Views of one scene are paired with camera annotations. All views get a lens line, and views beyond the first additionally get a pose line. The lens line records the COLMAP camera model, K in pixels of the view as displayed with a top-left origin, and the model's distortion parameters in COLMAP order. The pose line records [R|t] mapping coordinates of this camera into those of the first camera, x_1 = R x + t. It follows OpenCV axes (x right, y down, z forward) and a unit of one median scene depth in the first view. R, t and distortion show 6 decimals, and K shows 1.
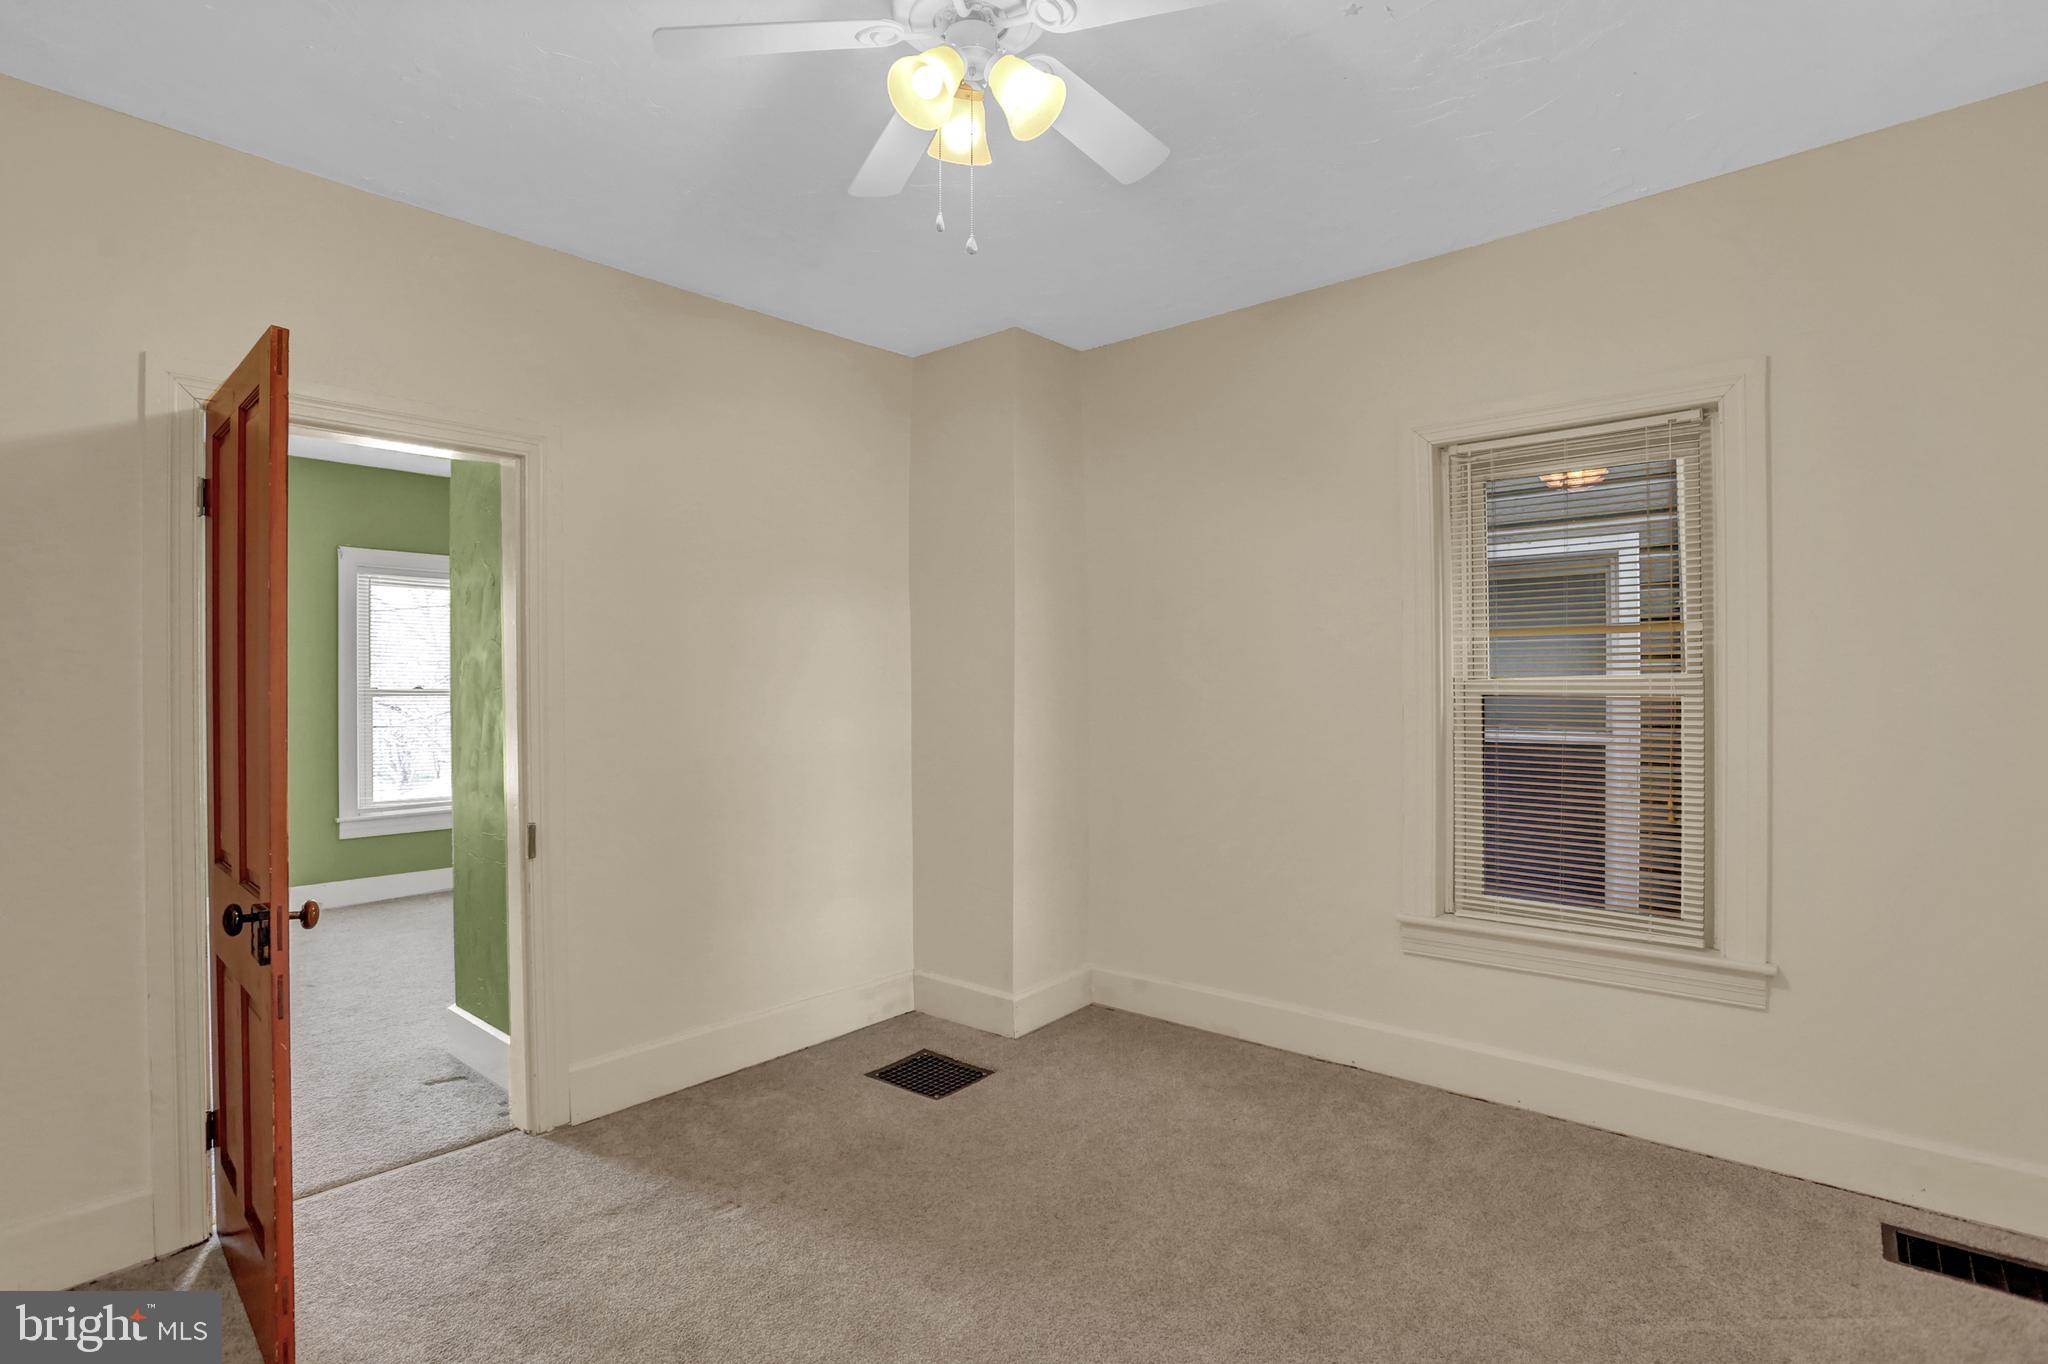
lens RADIAL K [[1044.3, 0, 1016.4], [0, 1044.3, 689.4], [0, 0, 1]] dist [-0.052908, 0.030871]
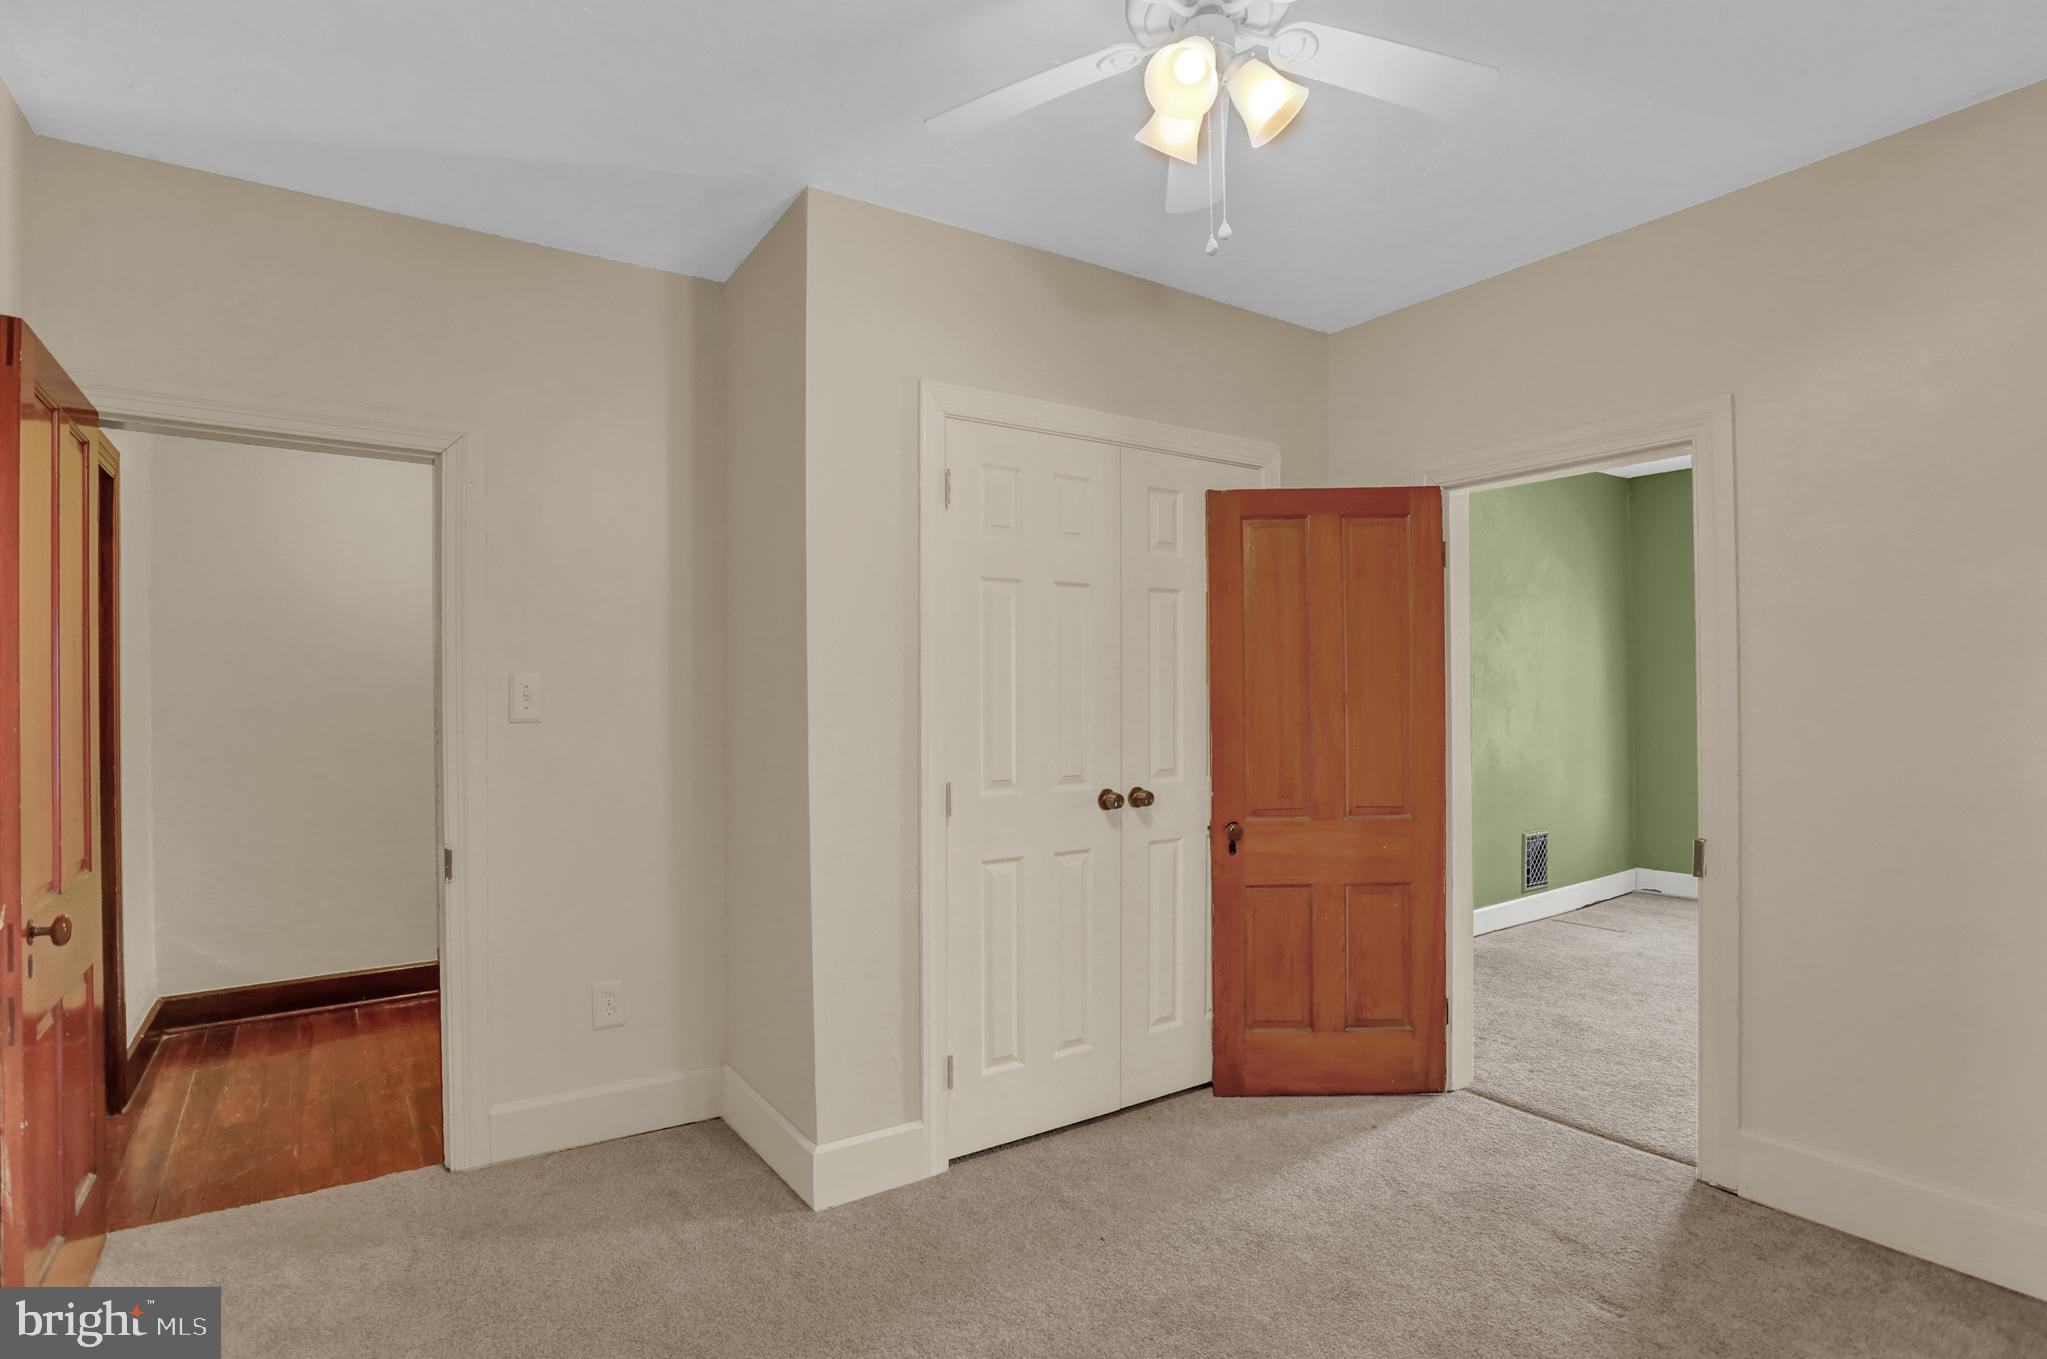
lens RADIAL K [[1043.8, 0, 1015.9], [0, 1043.8, 686.9], [0, 0, 1]] dist [-0.052908, 0.030871]
pose [[-0.256645, -0.003828, -0.966498, 0.597997], [0.008902, 0.999940, -0.006325, -0.006443], [0.966465, -0.010227, -0.256596, 0.678453]]
